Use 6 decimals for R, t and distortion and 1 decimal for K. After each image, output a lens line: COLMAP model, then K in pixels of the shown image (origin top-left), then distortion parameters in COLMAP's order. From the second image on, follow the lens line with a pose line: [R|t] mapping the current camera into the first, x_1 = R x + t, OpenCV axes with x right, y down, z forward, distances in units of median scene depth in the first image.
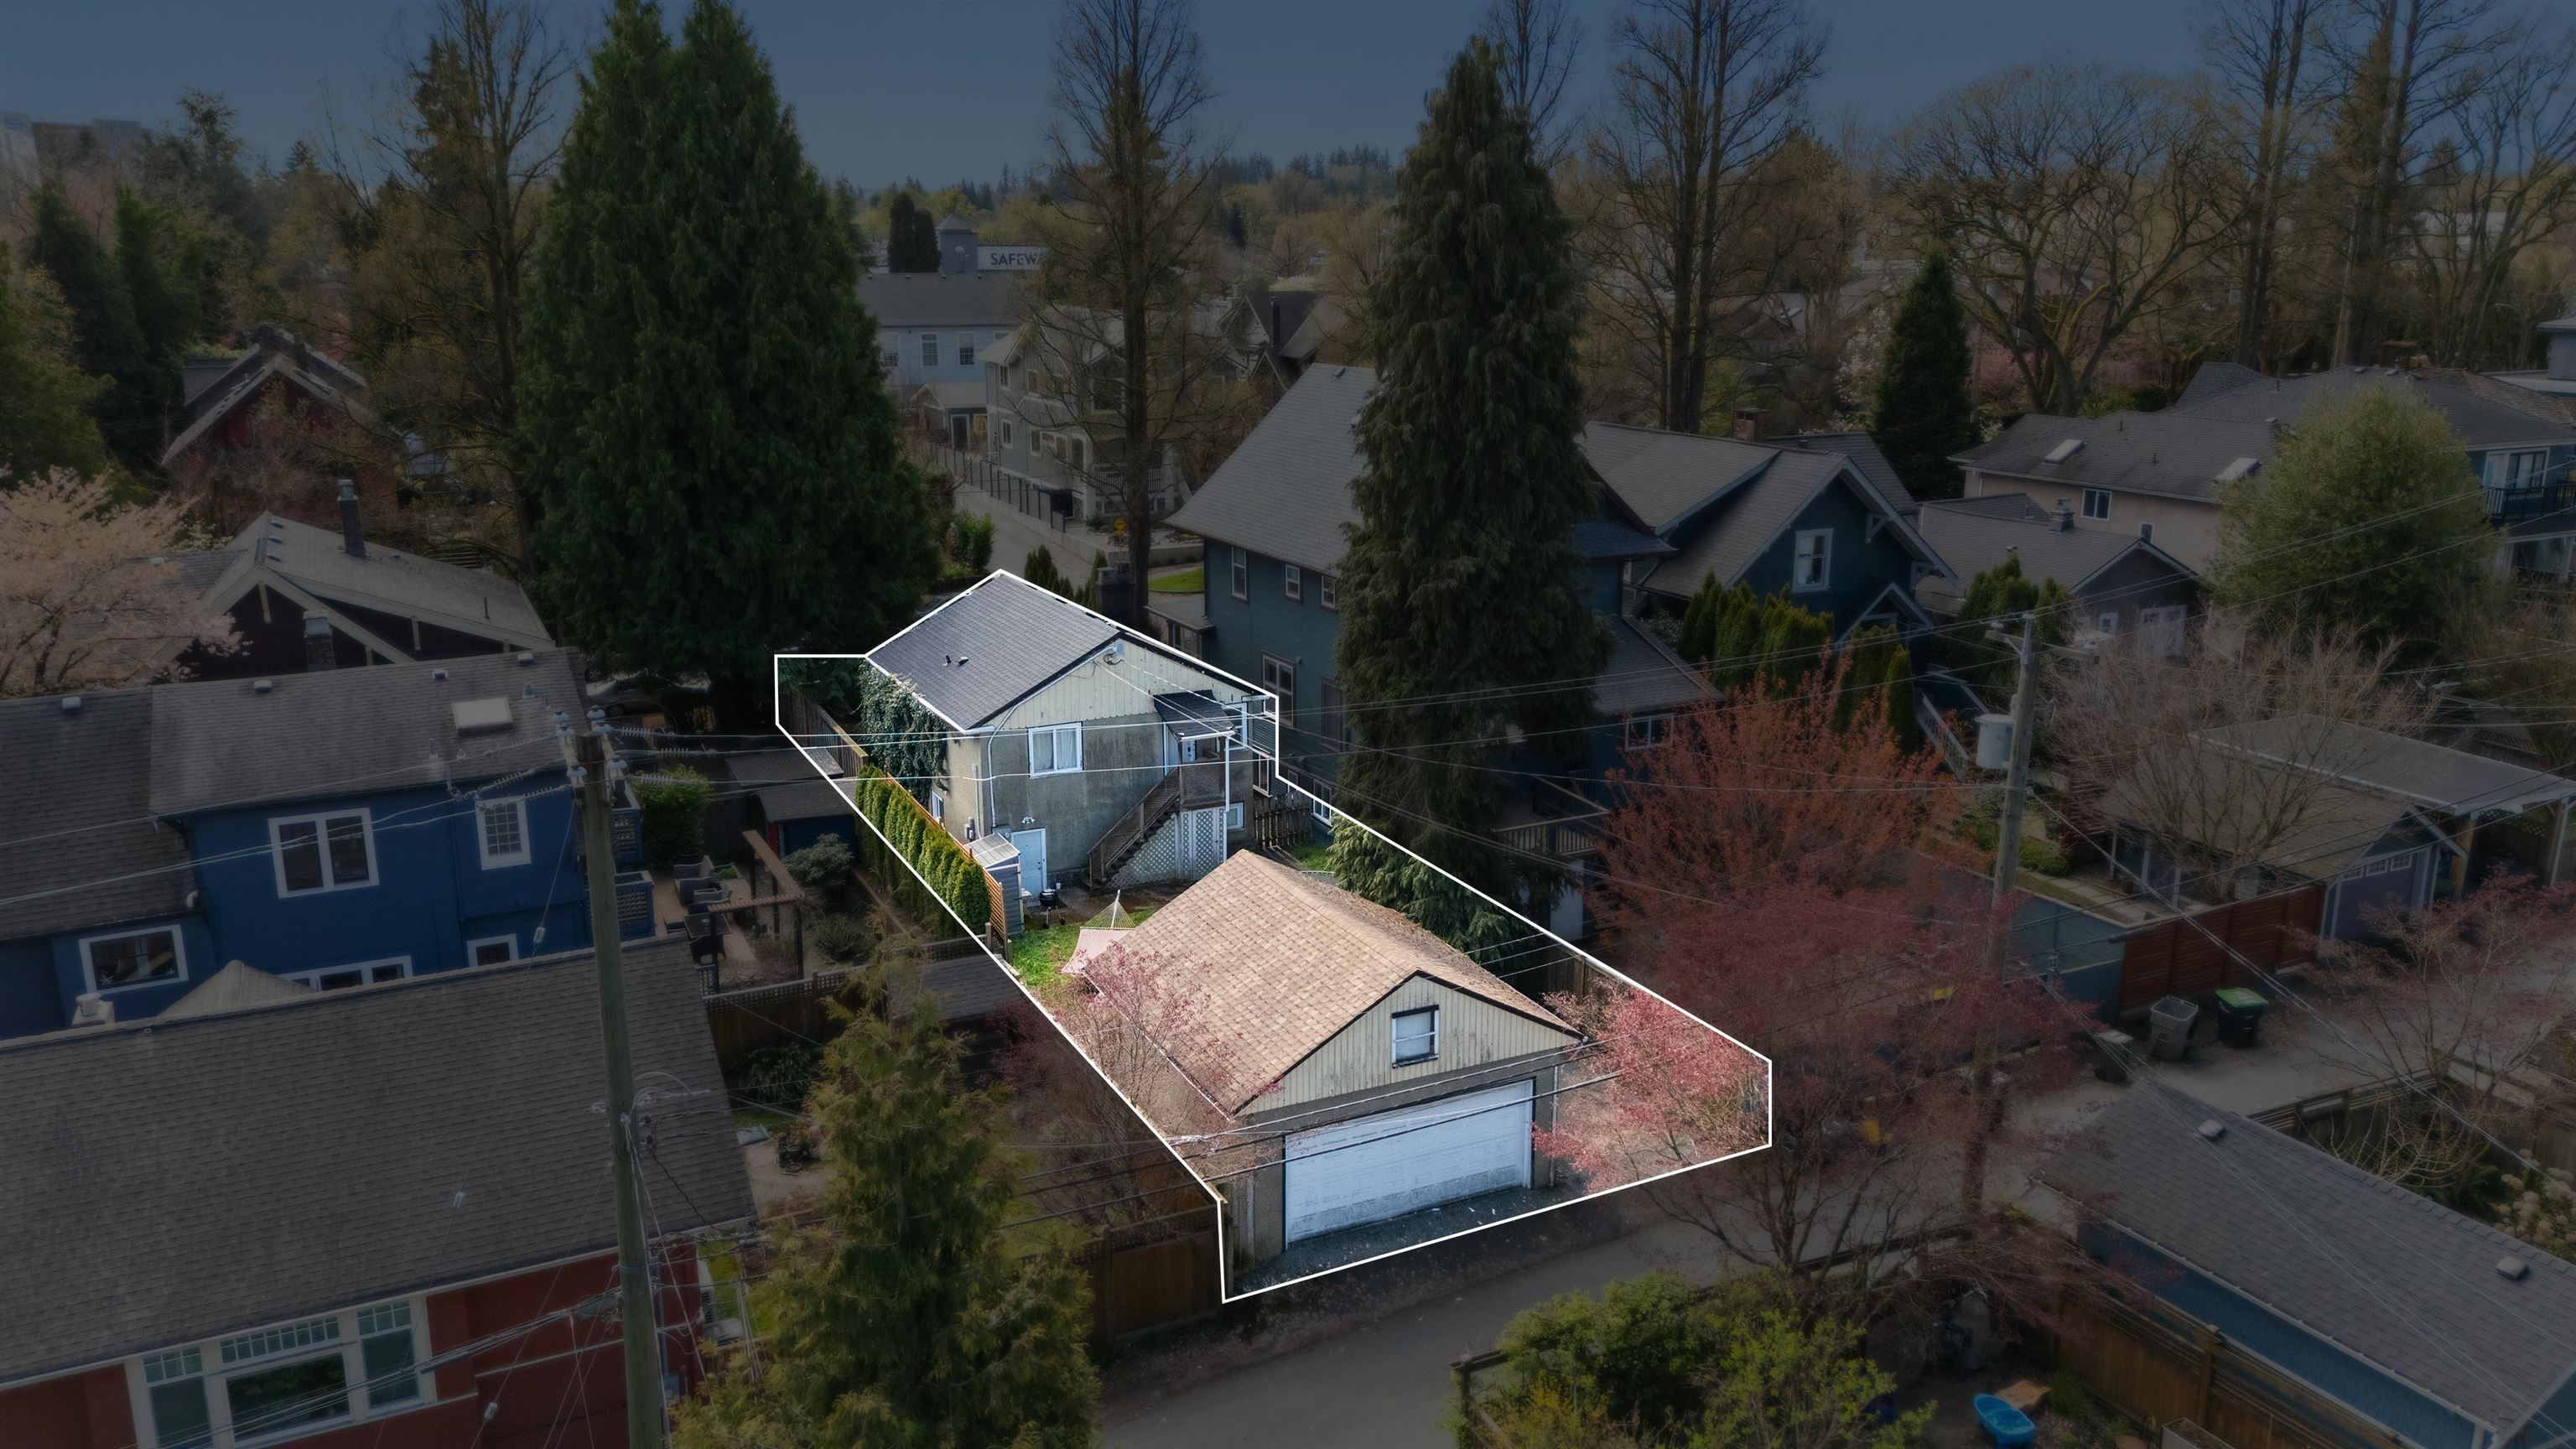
lens RADIAL K [[1886.0, 0, 1288.0], [0, 1886.0, 724.5], [0, 0, 1]] dist [0.088463, -0.085005]
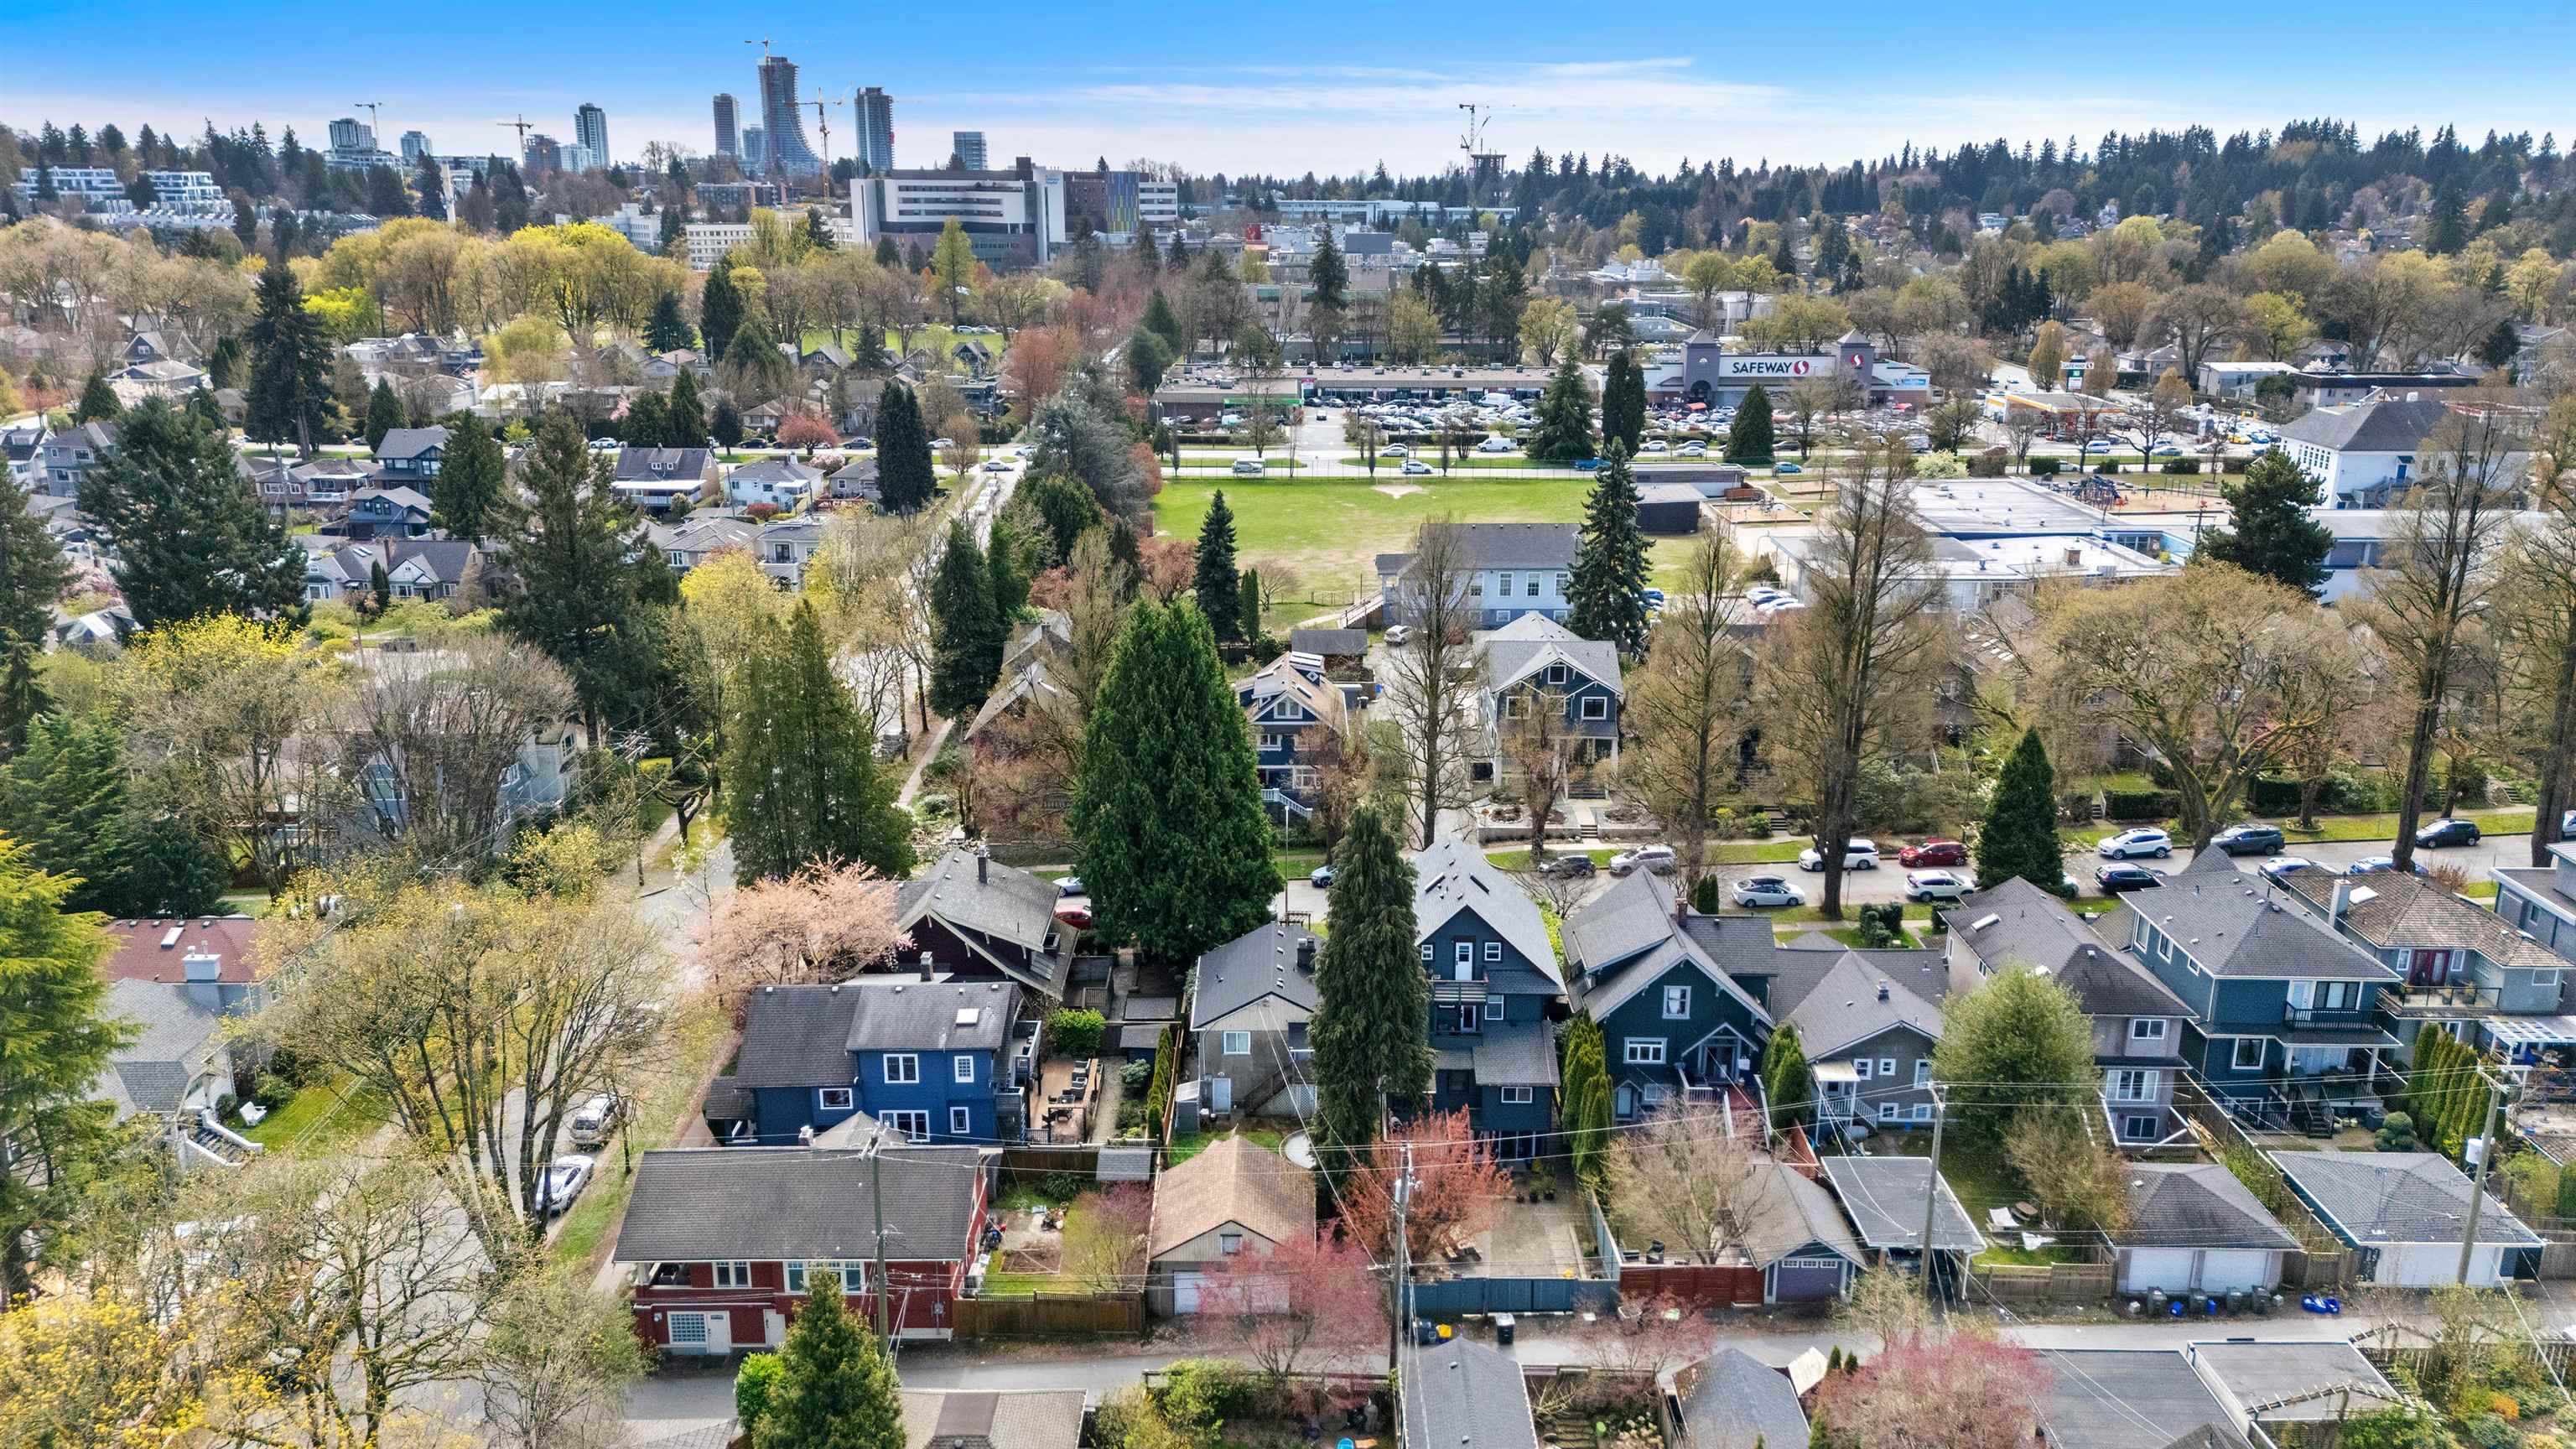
lens RADIAL K [[1863.9, 0, 1288.0], [0, 1863.9, 724.5], [0, 0, 1]] dist [0.098758, -0.111371]
pose [[0.896770, 0.125124, -0.424437, 0.909392], [-0.114646, 0.992135, 0.050252, -0.535525], [0.427387, 0.003596, 0.904062, -0.993415]]
